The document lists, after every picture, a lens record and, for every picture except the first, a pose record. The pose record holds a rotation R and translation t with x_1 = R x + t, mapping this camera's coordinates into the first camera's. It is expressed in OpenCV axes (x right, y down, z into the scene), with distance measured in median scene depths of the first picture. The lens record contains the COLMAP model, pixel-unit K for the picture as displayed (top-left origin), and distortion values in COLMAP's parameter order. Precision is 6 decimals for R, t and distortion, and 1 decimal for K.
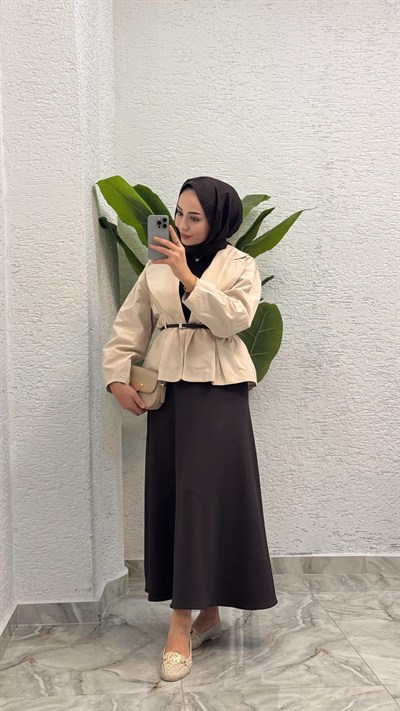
lens RADIAL K [[972.9, 0, 197.7], [0, 972.9, 367.1], [0, 0, 1]] dist [0.089742, -0.075435]
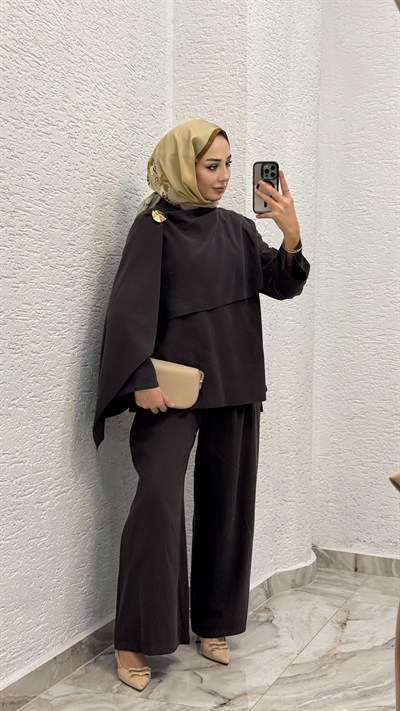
lens RADIAL K [[1008.3, 0, 183.1], [0, 1008.3, 355.4], [0, 0, 1]] dist [0.197913, -0.552018]
pose [[0.908133, 0.039042, -0.416858, 0.221665], [-0.019726, 0.998527, 0.050546, -0.036102], [0.418217, -0.037680, 0.907565, 0.083680]]
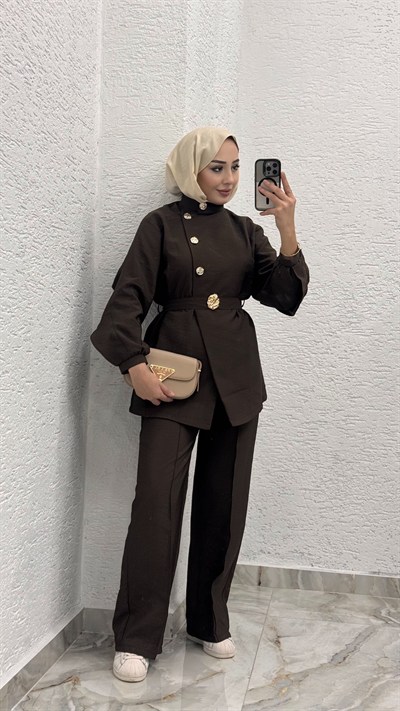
lens RADIAL K [[1001.4, 0, 200.0], [0, 1001.4, 355.5], [0, 0, 1]] dist [0.112173, -0.089689]
pose [[0.980970, 0.059578, -0.184793, 0.064026], [-0.056823, 0.998180, 0.020172, -0.004659], [0.185658, -0.009288, 0.982570, 0.127547]]
